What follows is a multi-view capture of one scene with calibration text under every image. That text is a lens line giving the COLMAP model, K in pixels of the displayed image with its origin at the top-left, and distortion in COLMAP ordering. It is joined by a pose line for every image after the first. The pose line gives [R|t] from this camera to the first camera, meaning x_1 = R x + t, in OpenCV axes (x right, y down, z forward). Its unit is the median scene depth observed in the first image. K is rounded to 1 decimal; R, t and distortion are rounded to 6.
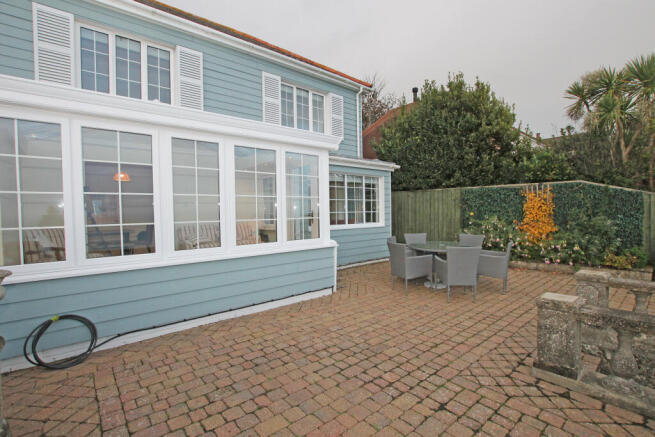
lens RADIAL K [[309.3, 0, 327.5], [0, 309.3, 218.5], [0, 0, 1]] dist [-0.030267, 0.000945]
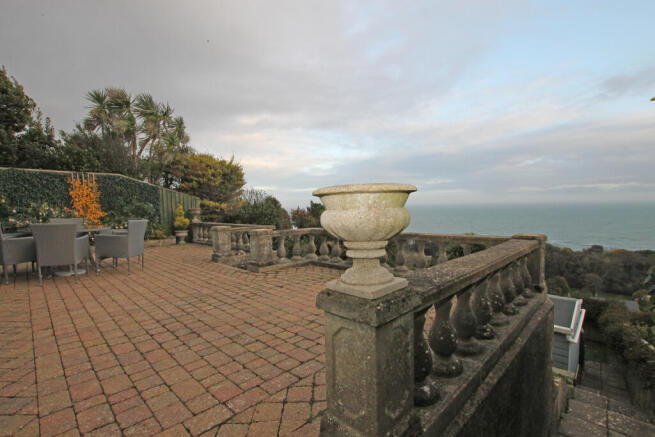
lens RADIAL K [[309.3, 0, 327.5], [0, 309.3, 218.5], [0, 0, 1]] dist [-0.030267, 0.000945]
pose [[-0.098885, -0.019706, 0.994904, -1.075720], [0.038891, 0.998964, 0.023652, 0.127243], [-0.994339, 0.041032, -0.098016, 0.631215]]
